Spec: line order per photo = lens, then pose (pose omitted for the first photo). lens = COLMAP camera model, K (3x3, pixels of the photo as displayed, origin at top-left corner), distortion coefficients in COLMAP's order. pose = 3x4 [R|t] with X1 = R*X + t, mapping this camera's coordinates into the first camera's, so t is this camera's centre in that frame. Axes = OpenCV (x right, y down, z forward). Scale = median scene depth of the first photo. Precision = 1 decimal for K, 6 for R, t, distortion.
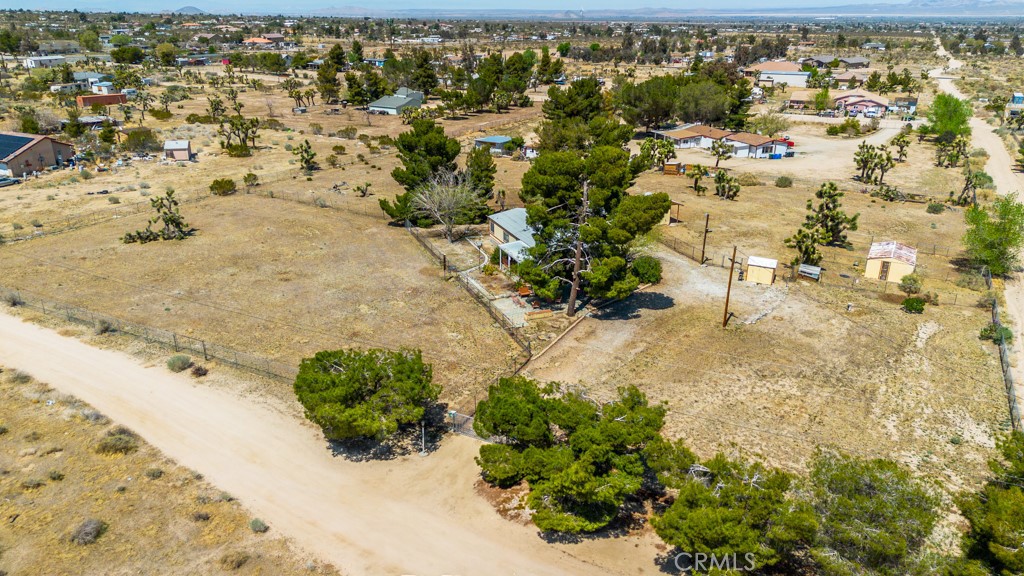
lens RADIAL K [[722.3, 0, 511.0], [0, 722.3, 285.4], [0, 0, 1]] dist [0.060654, -0.040721]
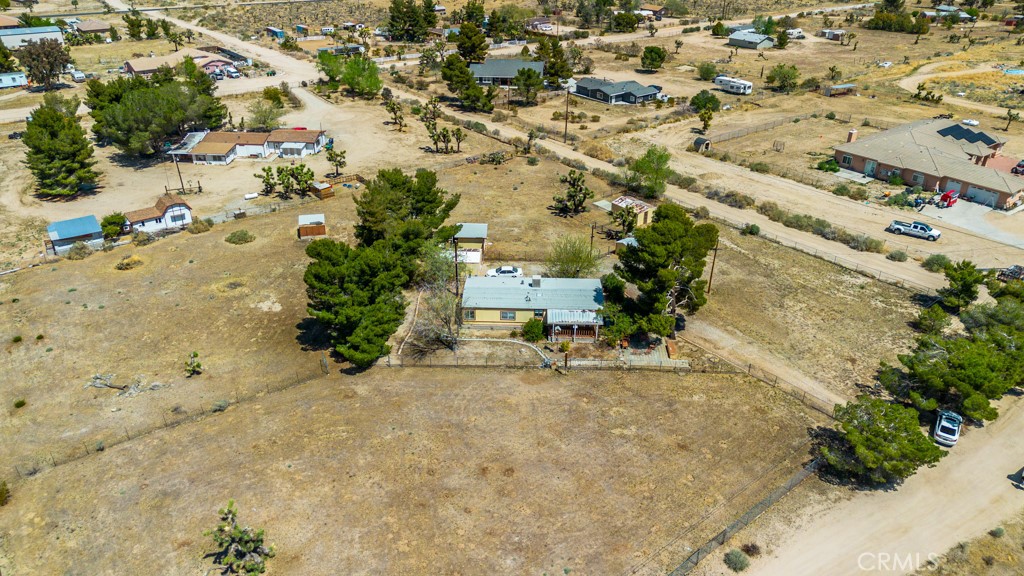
lens RADIAL K [[722.3, 0, 511.4], [0, 722.3, 287.0], [0, 0, 1]] dist [0.060654, -0.040721]
pose [[0.410988, -0.430605, 0.803535, -0.787369], [0.324607, 0.892770, 0.312397, -0.409597], [-0.851892, 0.132441, 0.506695, 0.459885]]
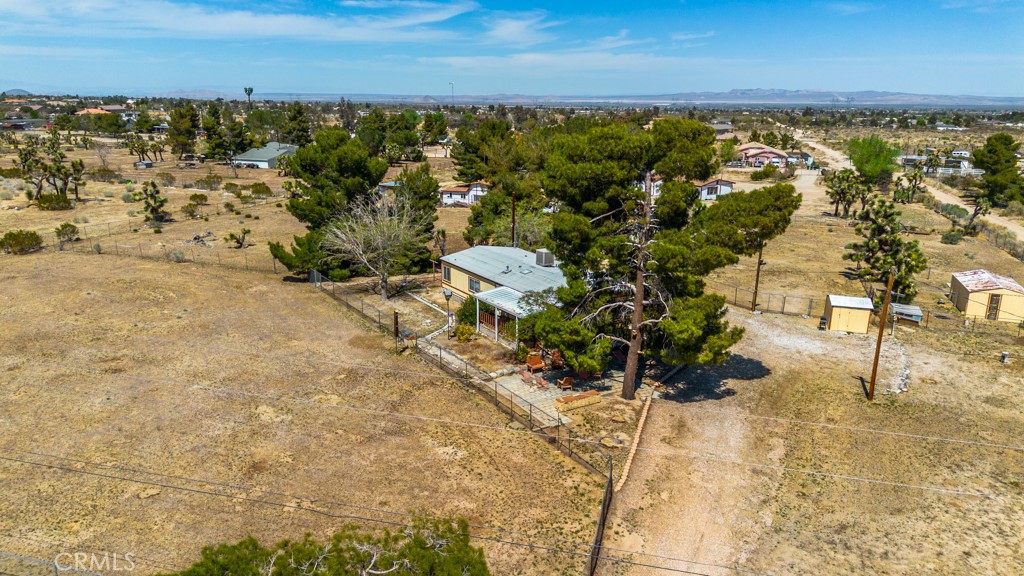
lens RADIAL K [[722.3, 0, 508.1], [0, 722.3, 283.1], [0, 0, 1]] dist [0.060654, -0.040721]
pose [[0.983309, -0.043035, 0.176778, -0.091695], [0.061991, 0.992732, -0.103150, 0.002126], [-0.171054, 0.112387, 0.978831, 0.328652]]
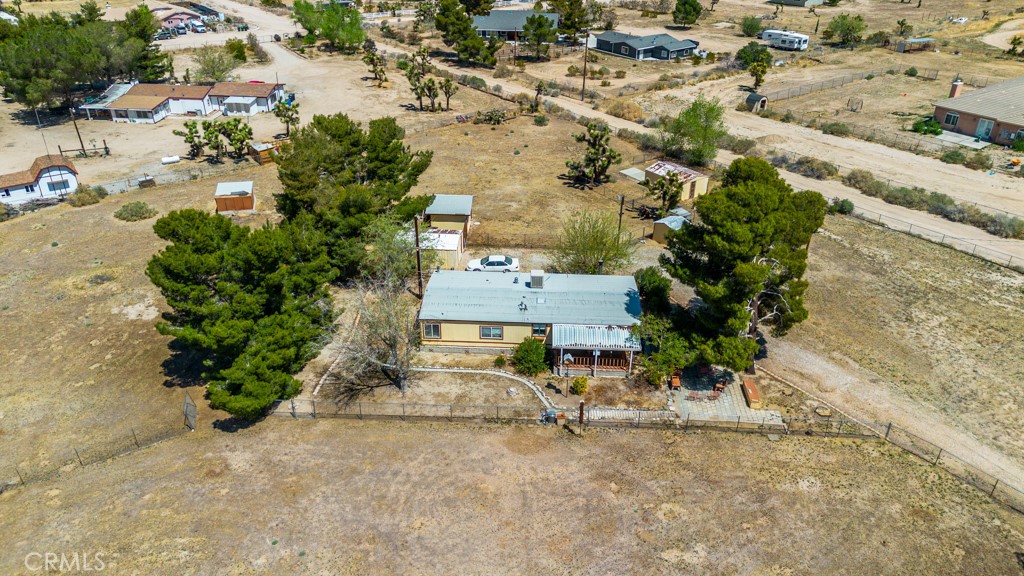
lens RADIAL K [[722.3, 0, 512.5], [0, 722.3, 286.7], [0, 0, 1]] dist [0.060654, -0.040721]
pose [[0.430588, -0.440576, 0.787709, -0.485527], [0.322157, 0.890295, 0.321852, -0.301569], [-0.843095, 0.115180, 0.525286, 0.616348]]
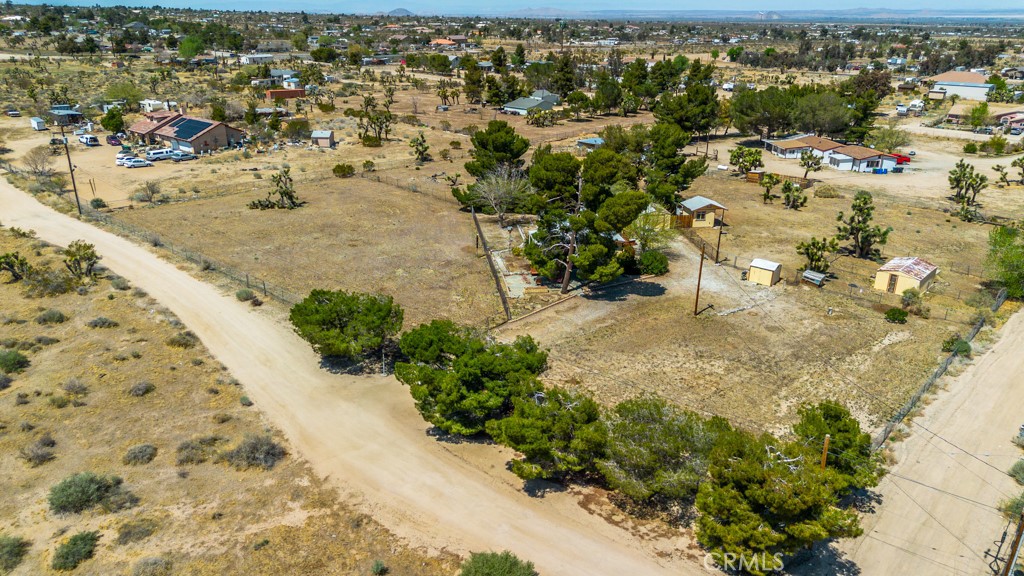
lens RADIAL K [[722.3, 0, 513.4], [0, 722.3, 287.7], [0, 0, 1]] dist [0.060654, -0.040721]
pose [[0.969629, 0.091910, -0.226655, 0.208231], [-0.091484, 0.995729, 0.012409, 0.020355], [0.226827, 0.008703, 0.973896, -0.118801]]
